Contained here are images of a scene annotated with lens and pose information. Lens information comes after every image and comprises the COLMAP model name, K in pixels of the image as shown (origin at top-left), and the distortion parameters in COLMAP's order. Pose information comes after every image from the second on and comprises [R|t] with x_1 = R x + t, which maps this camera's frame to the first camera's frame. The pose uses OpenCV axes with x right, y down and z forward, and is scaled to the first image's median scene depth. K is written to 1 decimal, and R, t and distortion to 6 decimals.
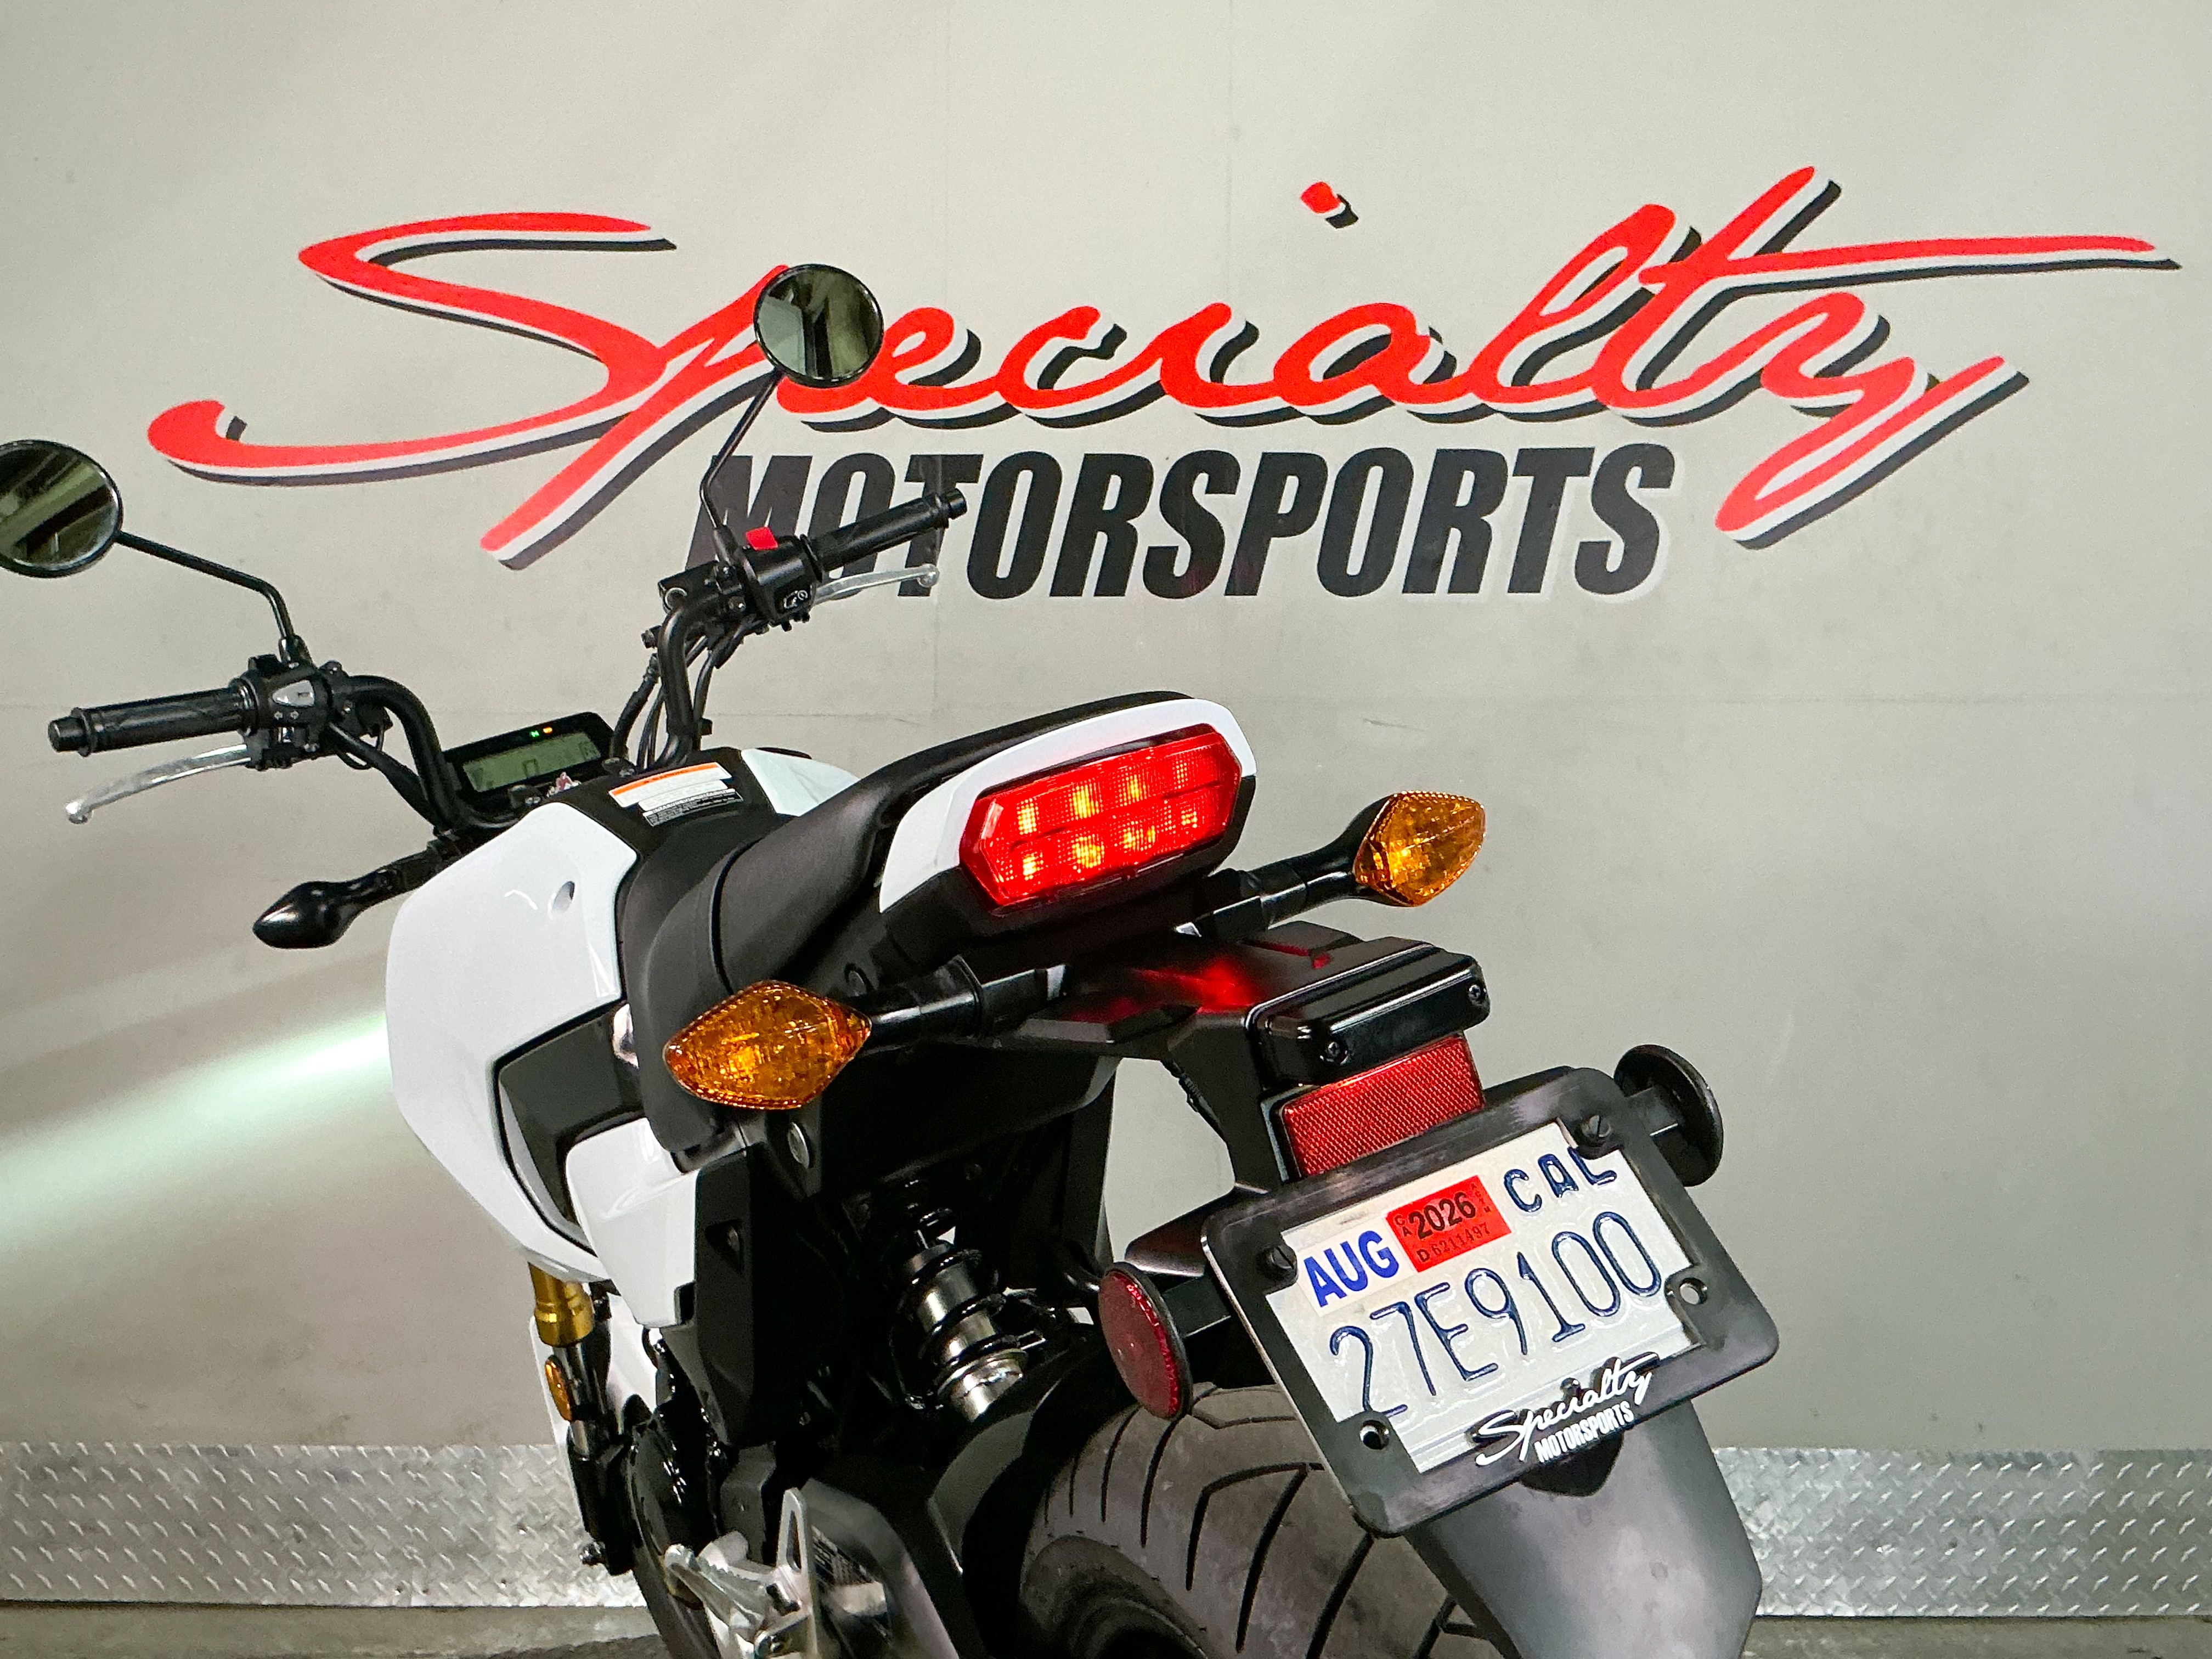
lens RADIAL K [[2412.5, 0, 1105.2], [0, 2412.5, 838.7], [0, 0, 1]] dist [0.067591, 0.000000]
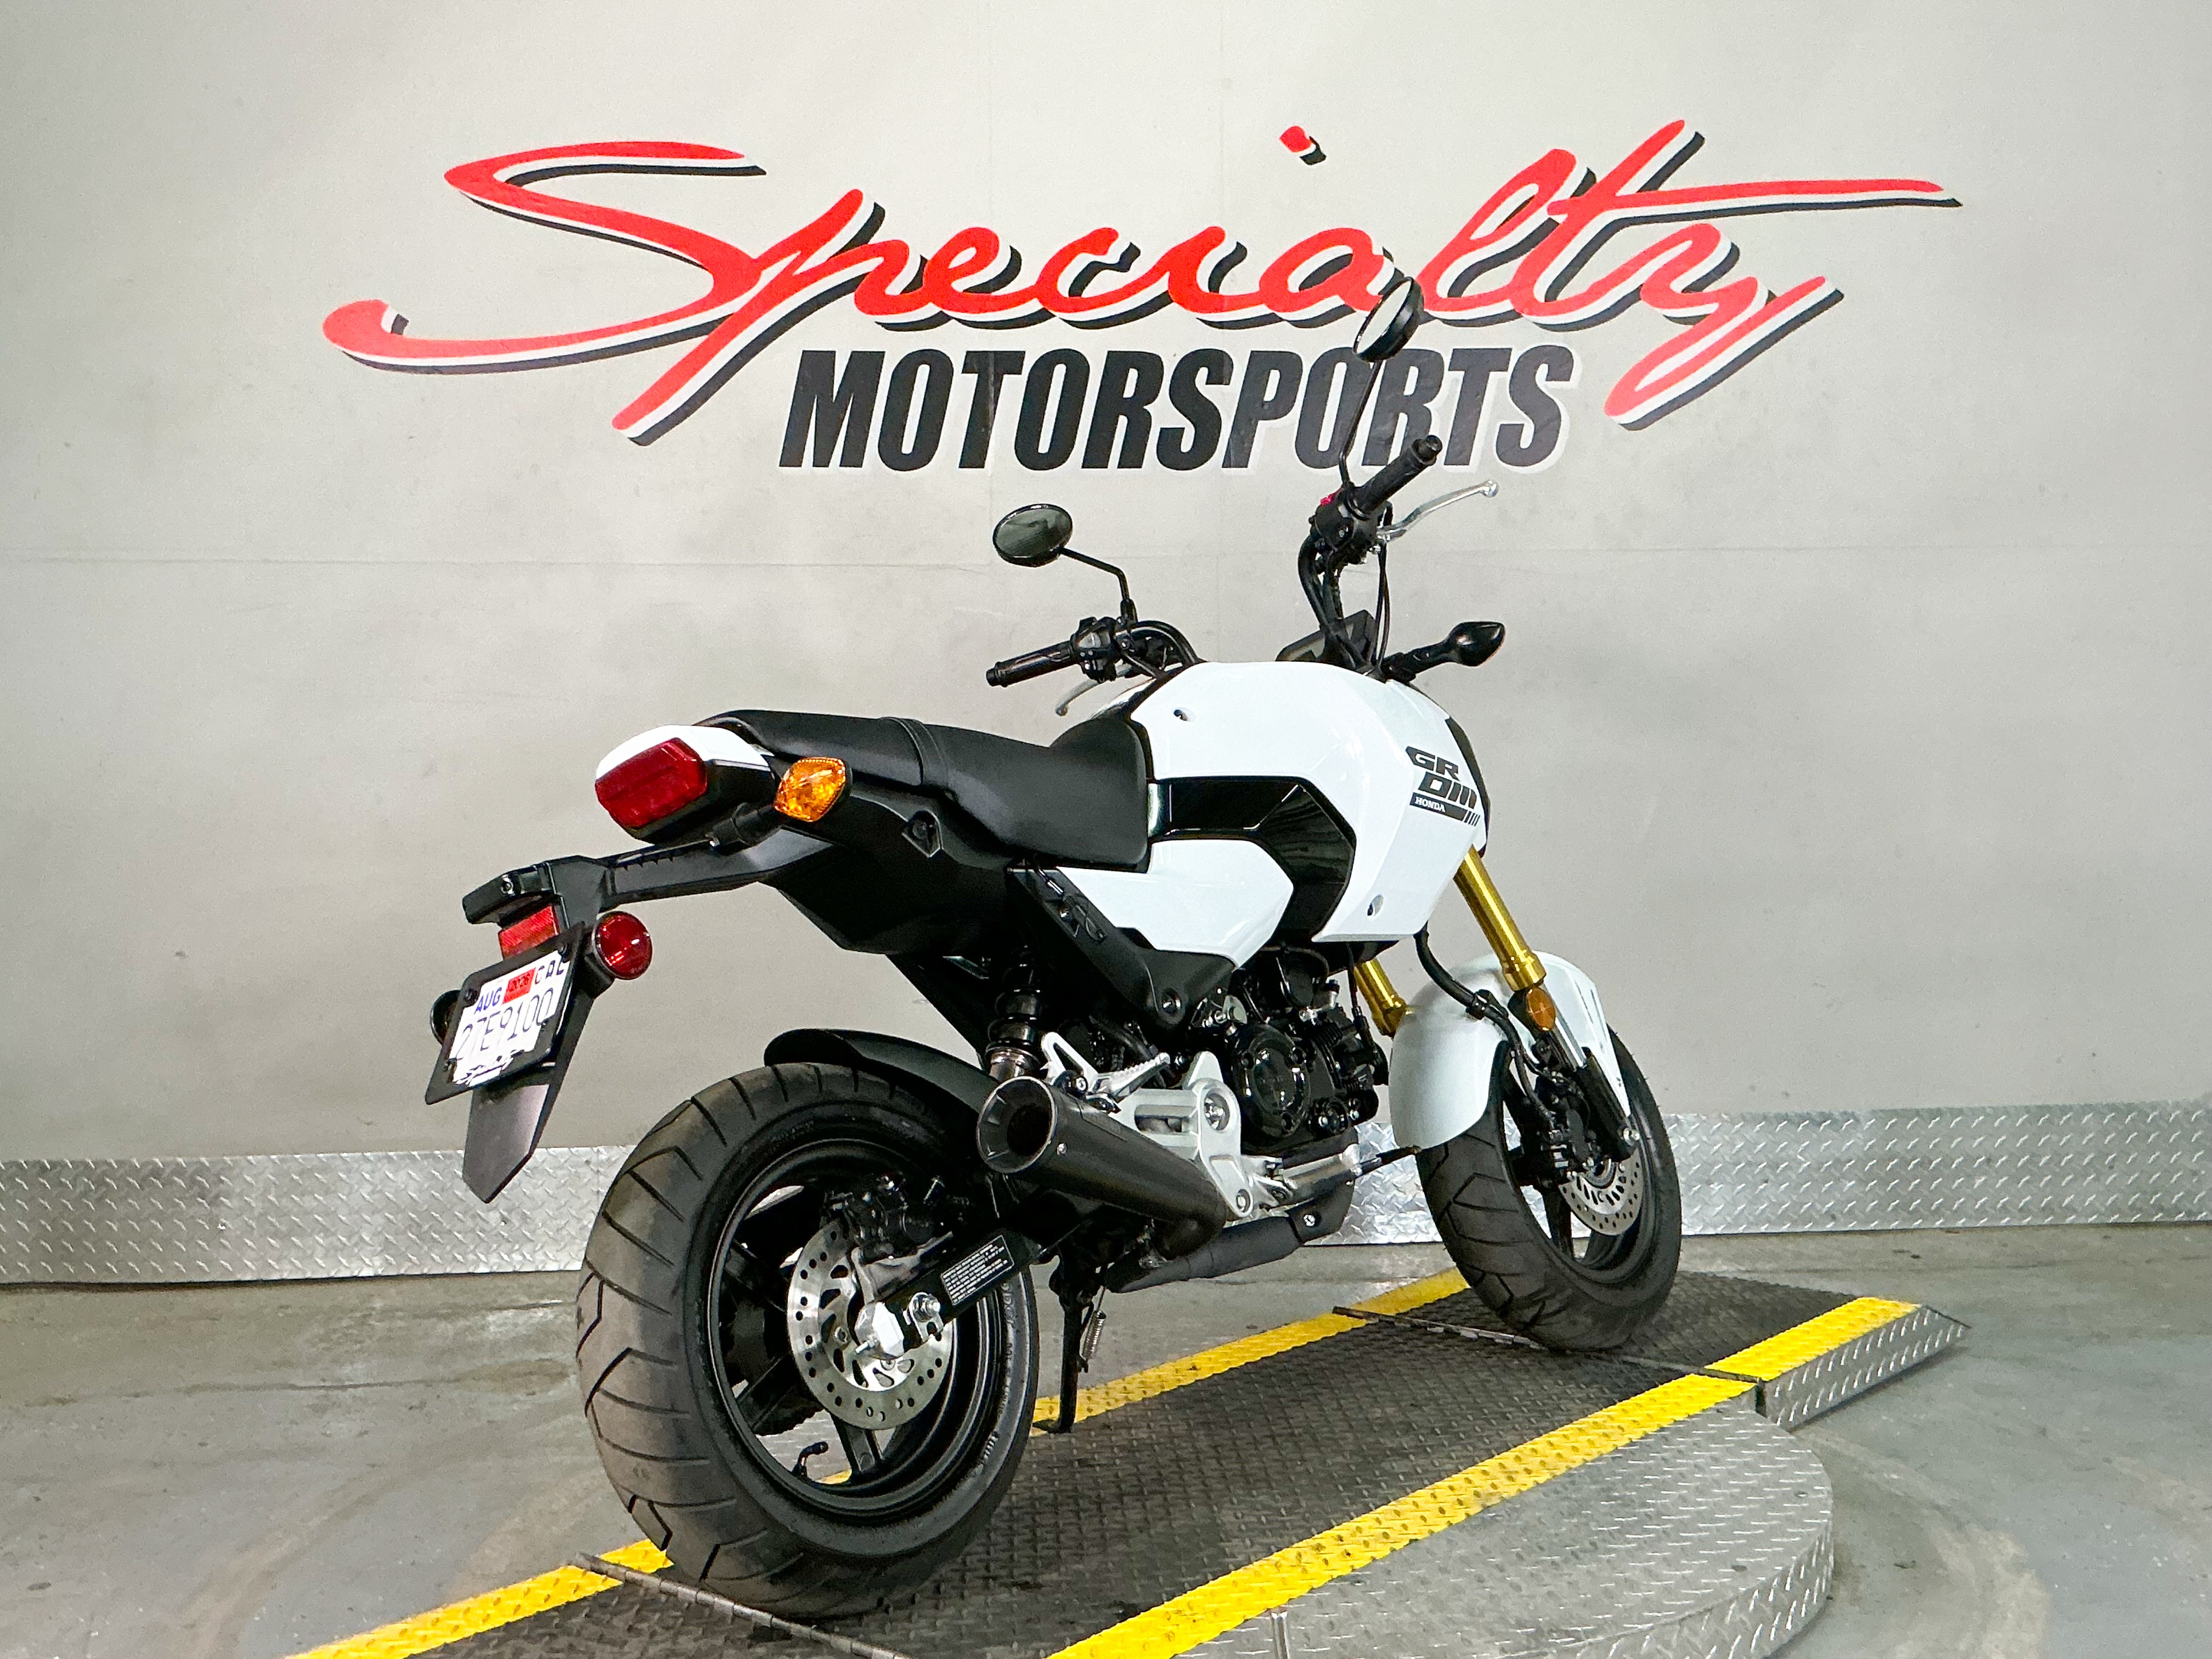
lens RADIAL K [[2412.5, 0, 1107.3], [0, 2412.5, 820.5], [0, 0, 1]] dist [0.067591, 0.000000]
pose [[0.994817, -0.018231, 0.100034, -0.137958], [0.006513, 0.993200, 0.116238, -0.064538], [-0.101473, -0.114985, 0.988171, -0.254262]]
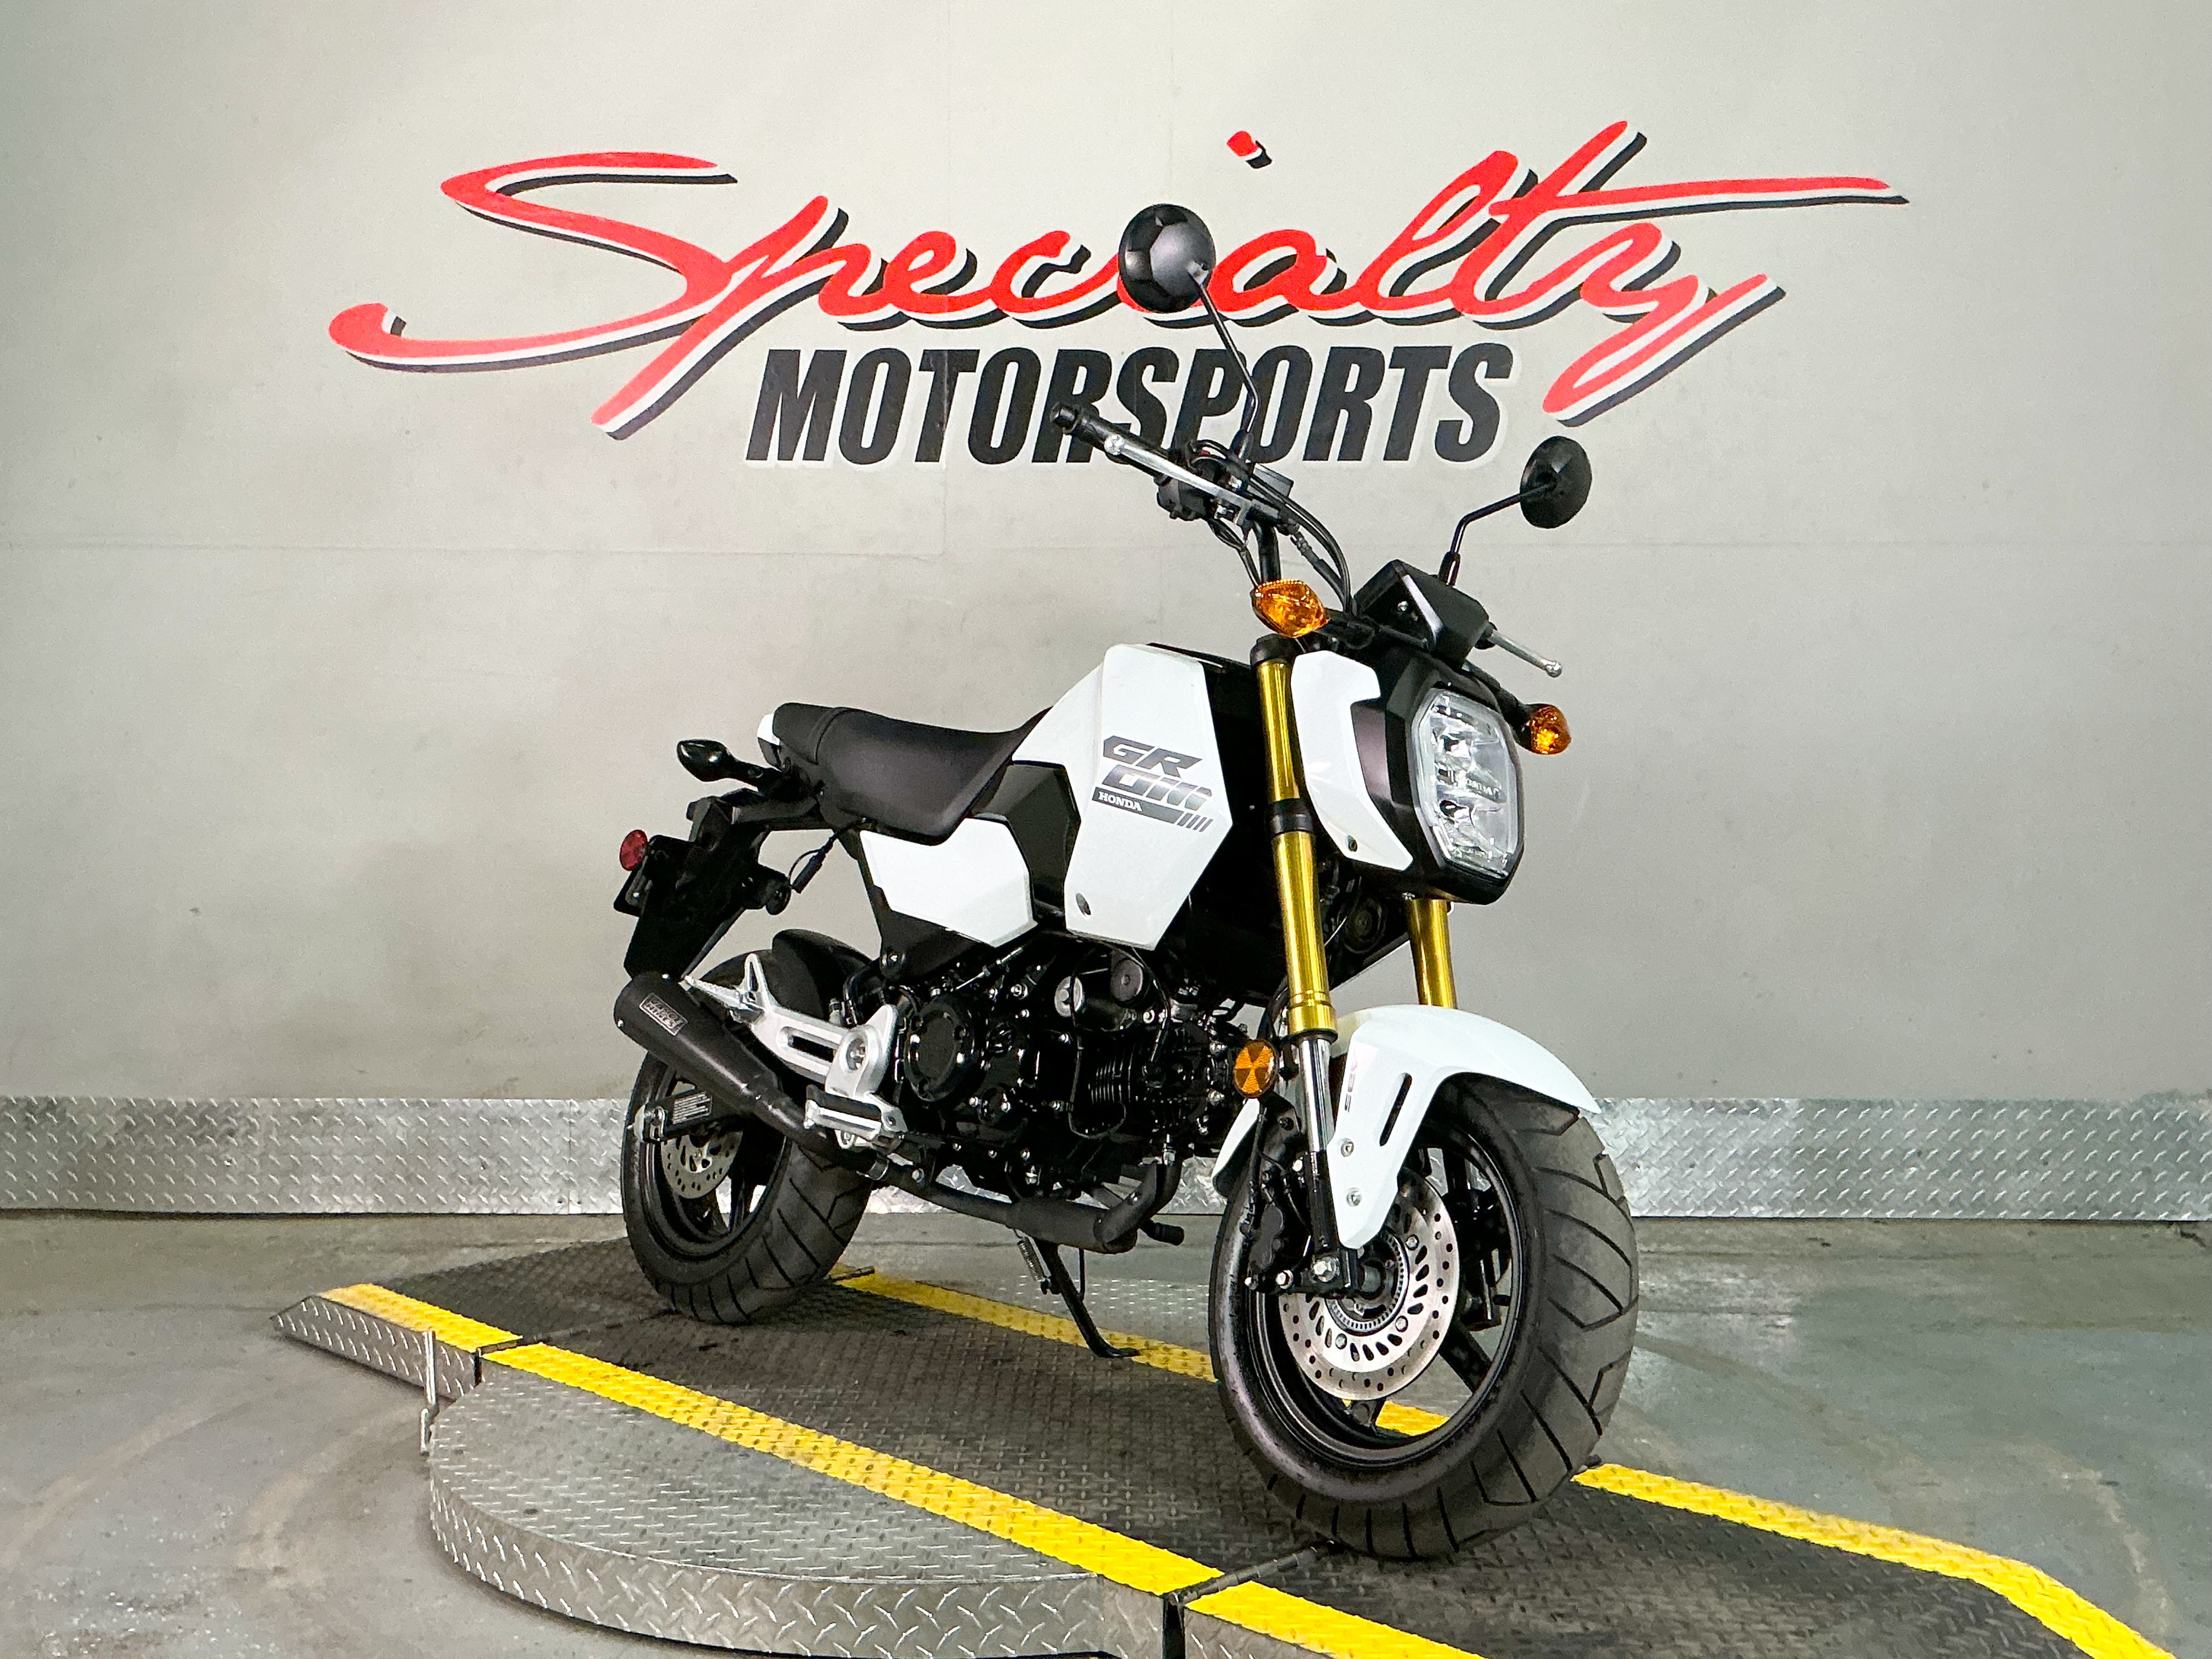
lens RADIAL K [[2412.5, 0, 1124.7], [0, 2412.5, 818.6], [0, 0, 1]] dist [0.067591, 0.000000]
pose [[0.999998, -0.001675, -0.000484, 0.027200], [0.001722, 0.992503, 0.122211, -0.068785], [0.000276, -0.122212, 0.992504, -0.312711]]
